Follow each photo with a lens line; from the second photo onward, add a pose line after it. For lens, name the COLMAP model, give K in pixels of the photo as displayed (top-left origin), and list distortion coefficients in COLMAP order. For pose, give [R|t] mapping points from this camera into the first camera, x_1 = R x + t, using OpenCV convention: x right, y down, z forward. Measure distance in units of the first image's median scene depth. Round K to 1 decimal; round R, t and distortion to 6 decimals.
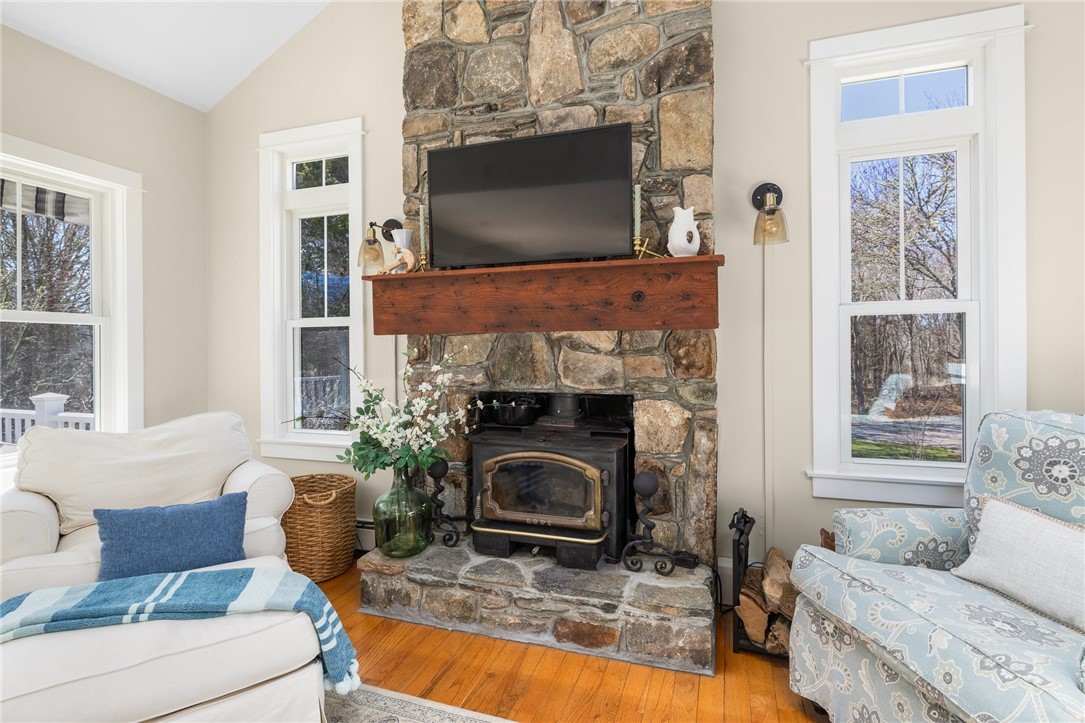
lens RADIAL K [[542.0, 0, 545.3], [0, 542.0, 351.3], [0, 0, 1]] dist [-0.009332, 0.001886]
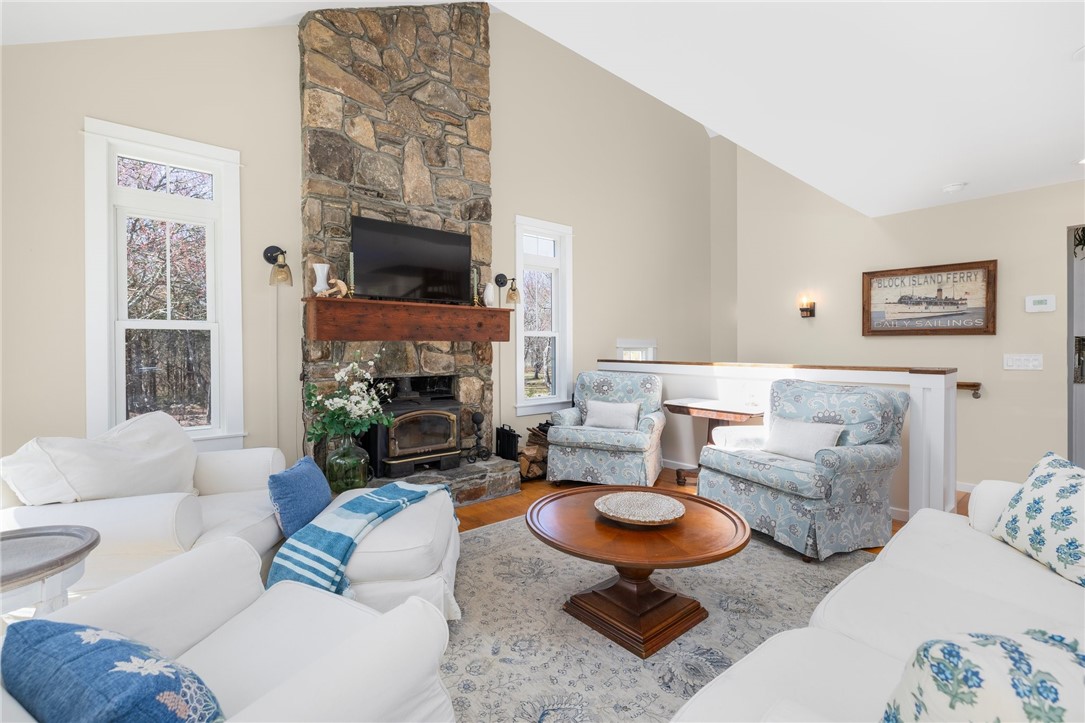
lens RADIAL K [[469.7, 0, 535.9], [0, 469.7, 353.9], [0, 0, 1]] dist [-0.007405, 0.000543]
pose [[0.520933, -0.003439, 0.853591, -1.077998], [0.006181, 0.999981, 0.000257, 0.007594], [-0.853575, 0.005142, 0.520944, -0.084883]]
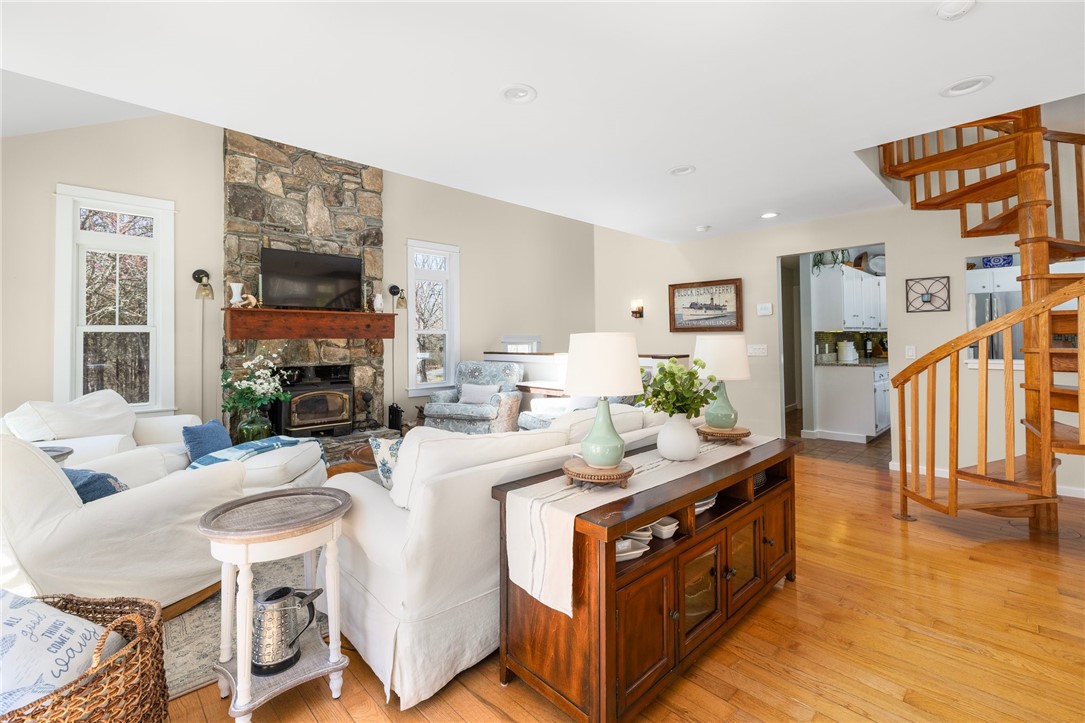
lens RADIAL K [[469.7, 0, 544.8], [0, 469.7, 333.4], [0, 0, 1]] dist [-0.007405, 0.000543]
pose [[0.455950, 0.020234, 0.889775, -1.316436], [0.014702, 0.999434, -0.030261, 0.015839], [-0.889884, 0.026880, 0.455394, -0.734087]]
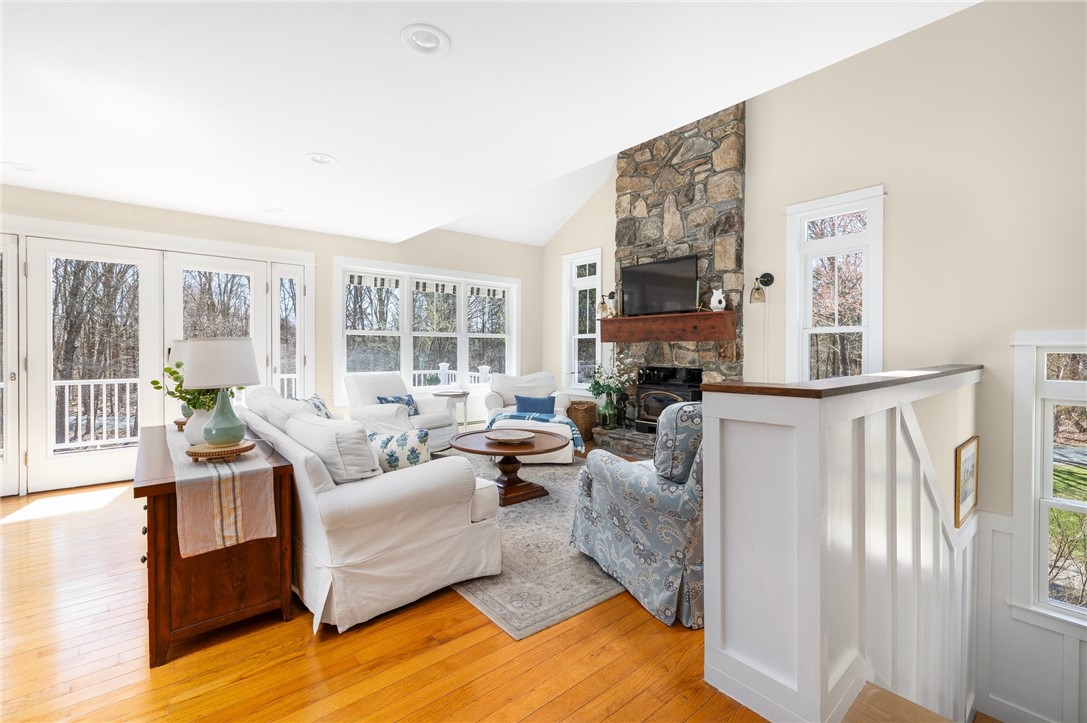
lens RADIAL K [[470.6, 0, 539.8], [0, 470.6, 355.2], [0, 0, 1]] dist [-0.007405, 0.000543]
pose [[0.853232, 0.016176, -0.521281, 0.601560], [-0.010582, 0.999850, 0.013706, 0.001984], [0.521424, -0.006179, 0.853275, -1.044942]]
